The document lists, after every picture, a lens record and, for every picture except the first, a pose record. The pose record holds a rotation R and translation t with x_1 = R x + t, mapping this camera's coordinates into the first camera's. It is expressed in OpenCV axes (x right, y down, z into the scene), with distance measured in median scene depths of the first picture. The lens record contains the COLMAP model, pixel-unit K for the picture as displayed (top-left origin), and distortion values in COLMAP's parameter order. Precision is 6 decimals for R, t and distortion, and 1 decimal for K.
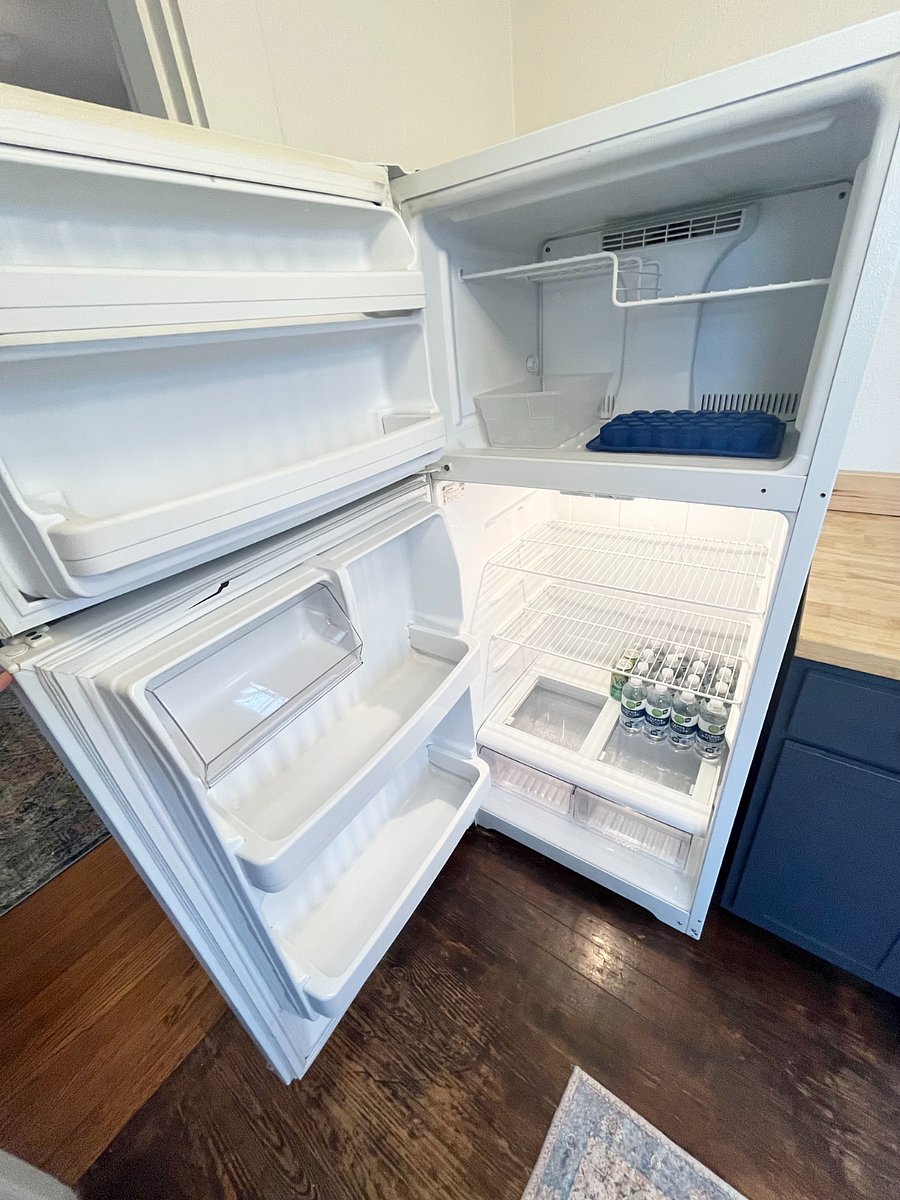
lens RADIAL K [[484.7, 0, 453.6], [0, 484.7, 594.3], [0, 0, 1]] dist [-0.001047, -0.000288]
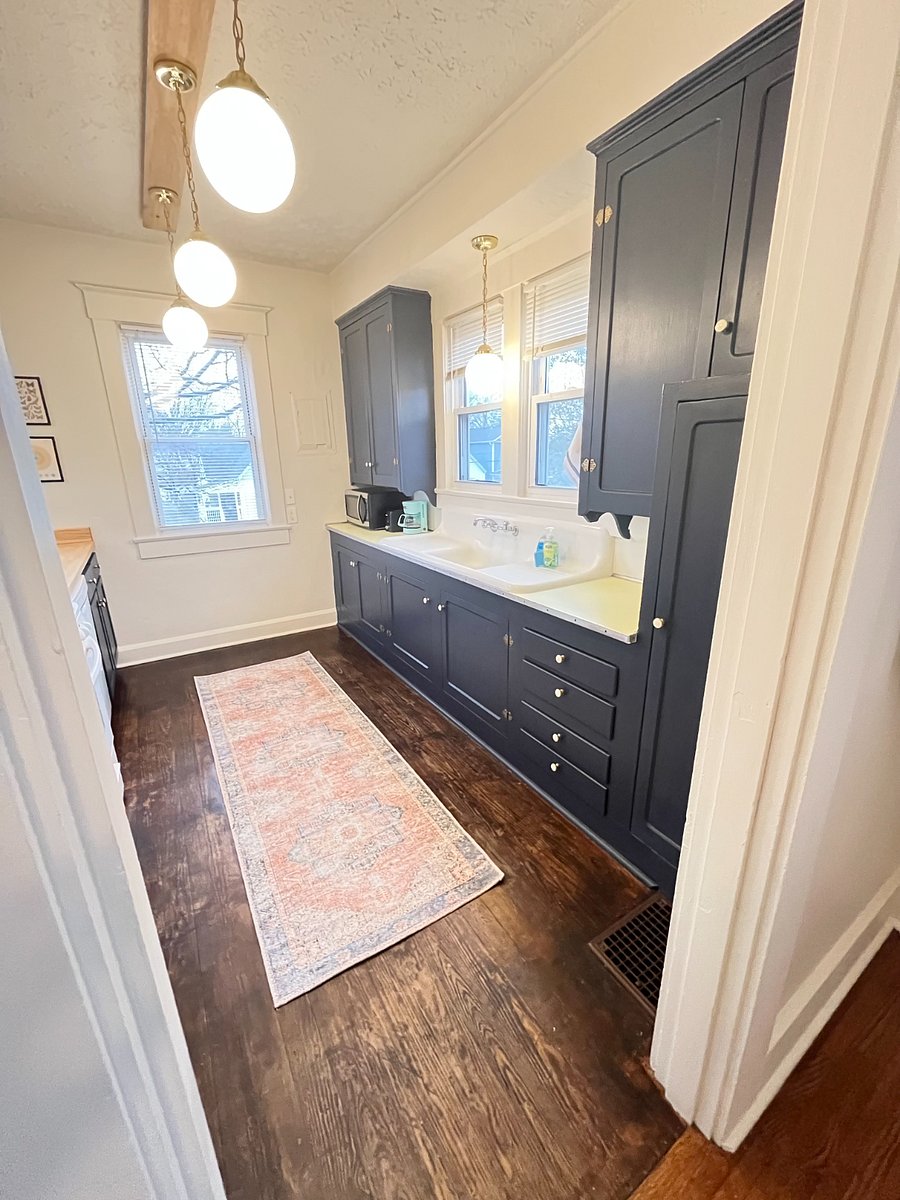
lens RADIAL K [[484.7, 0, 452.0], [0, 484.7, 601.0], [0, 0, 1]] dist [-0.001047, -0.000288]
pose [[-0.916641, 0.006304, 0.399661, -0.687057], [0.289347, 0.700294, 0.652585, -0.468377], [-0.275766, 0.713827, -0.643743, 0.933160]]
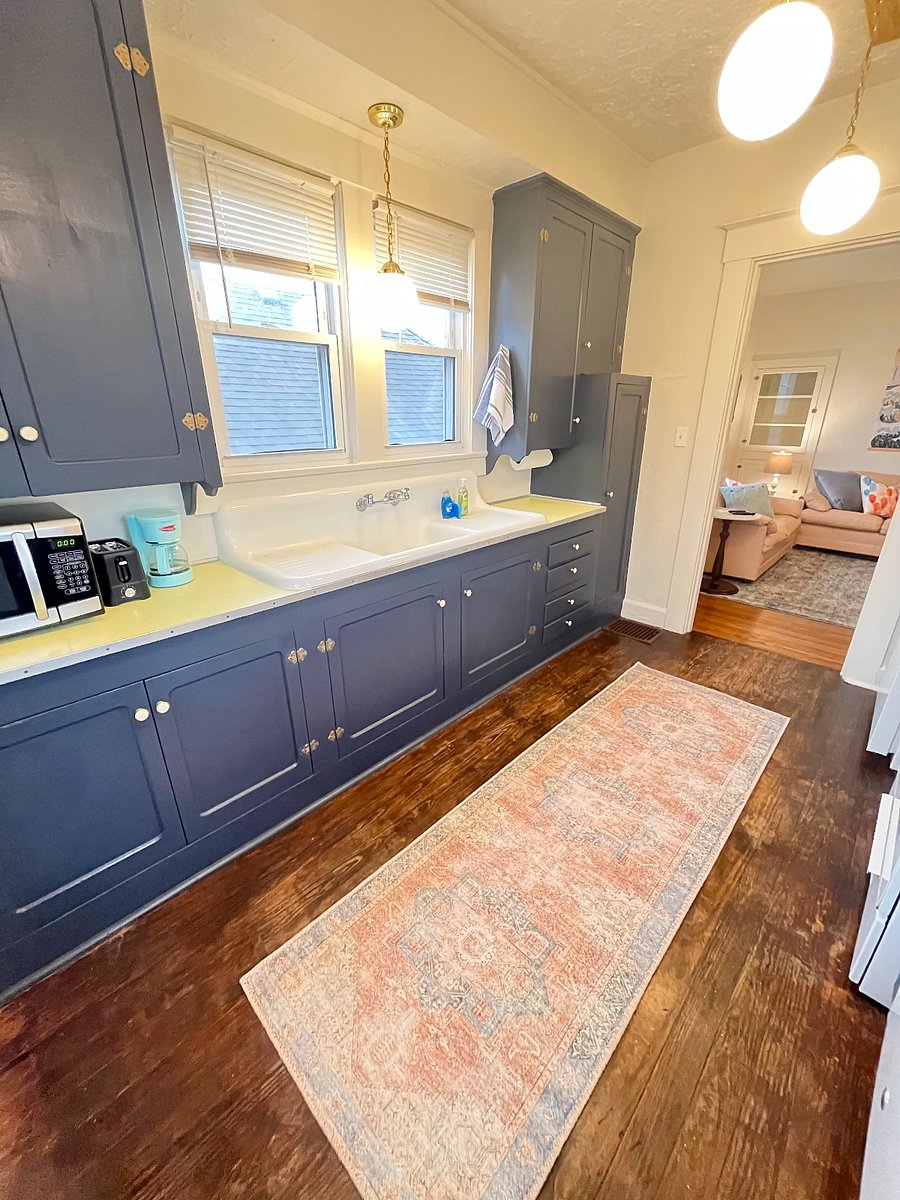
lens RADIAL K [[484.7, 0, 451.6], [0, 484.7, 597.1], [0, 0, 1]] dist [-0.001047, -0.000288]
pose [[-0.141918, 0.451681, -0.880820, 2.245518], [-0.471558, 0.751522, 0.461355, 0.244752], [0.870341, 0.480832, 0.106339, -0.914257]]
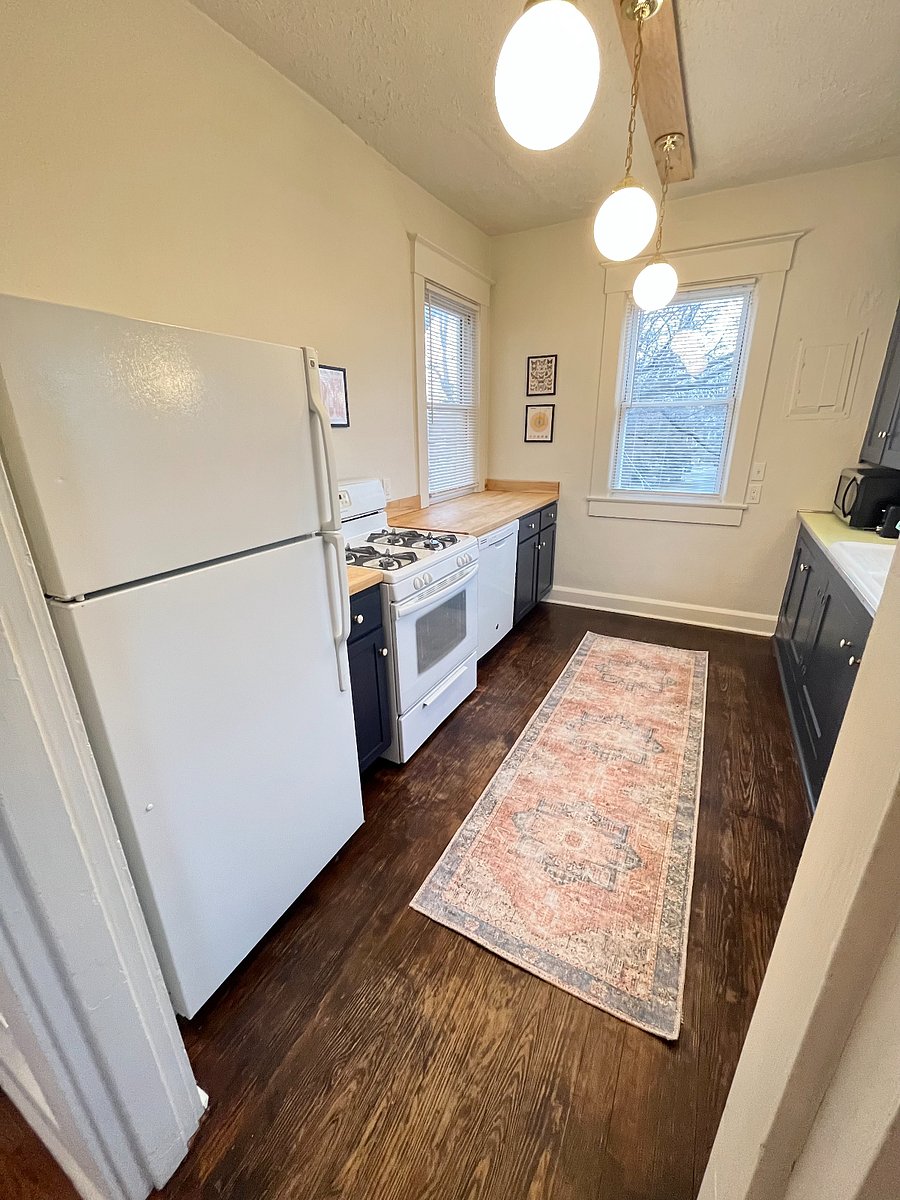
lens RADIAL K [[484.7, 0, 447.7], [0, 484.7, 599.8], [0, 0, 1]] dist [-0.001047, -0.000288]
pose [[-0.126119, -0.230077, 0.964966, -0.980258], [0.511475, 0.818390, 0.261977, -0.118723], [-0.849993, 0.526596, 0.014464, 0.388329]]
